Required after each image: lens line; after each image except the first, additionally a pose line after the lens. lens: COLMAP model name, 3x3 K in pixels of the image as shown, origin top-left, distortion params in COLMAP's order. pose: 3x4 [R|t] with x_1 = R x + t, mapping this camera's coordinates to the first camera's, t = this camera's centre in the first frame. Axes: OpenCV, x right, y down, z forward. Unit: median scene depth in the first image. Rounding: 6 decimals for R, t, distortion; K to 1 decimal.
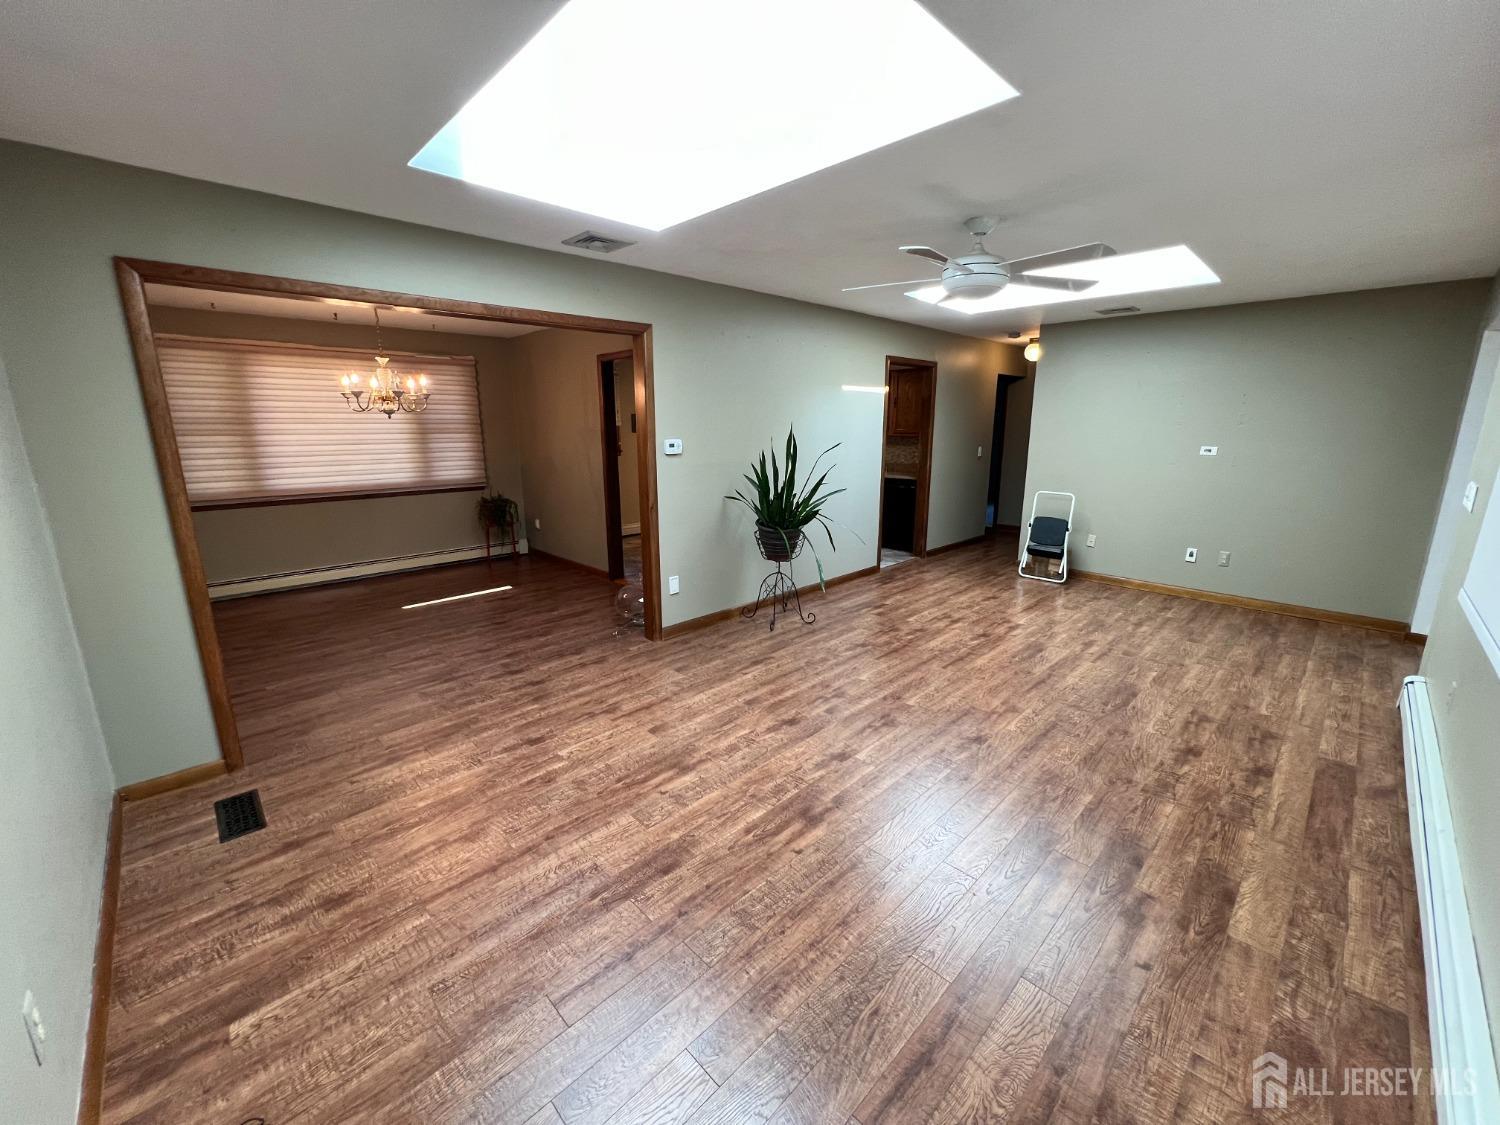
lens RADIAL K [[598.9, 0, 751.1], [0, 598.9, 560.4], [0, 0, 1]] dist [-0.002202, 0.000116]
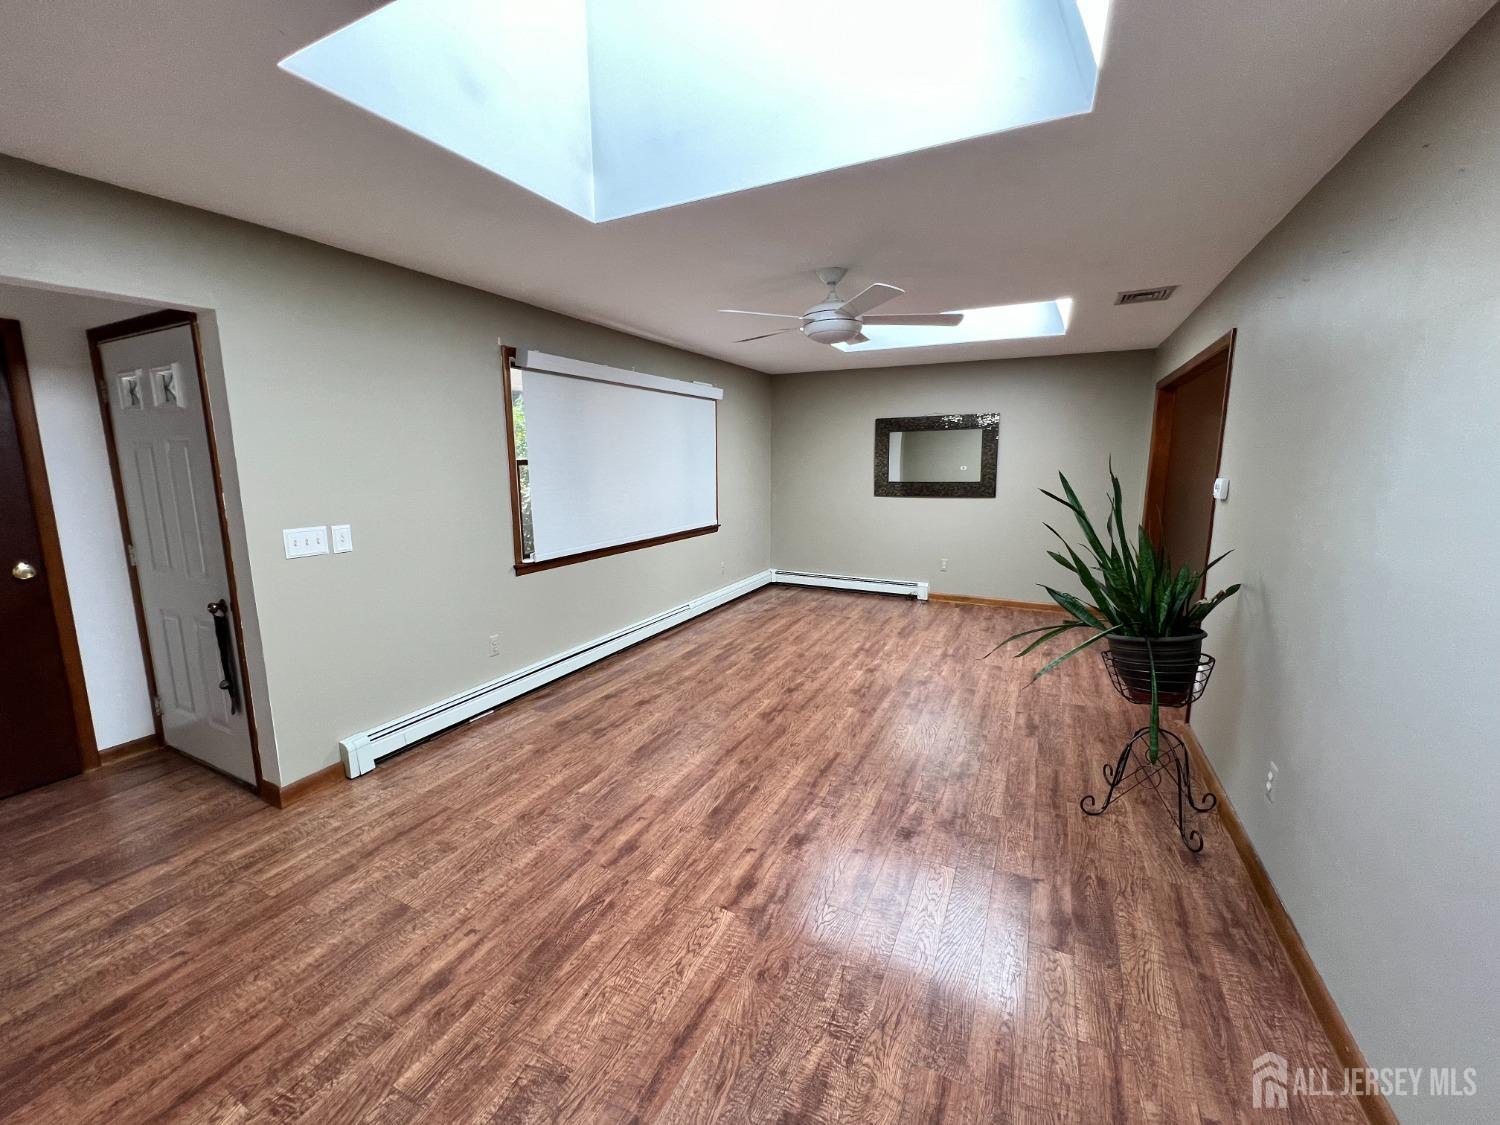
lens RADIAL K [[598.9, 0, 747.6], [0, 598.9, 555.5], [0, 0, 1]] dist [-0.002202, 0.000116]
pose [[-0.945360, 0.059206, -0.320607, 0.765808], [-0.066939, 0.927175, 0.368600, -0.409638], [0.319082, 0.369921, -0.872551, 1.758993]]
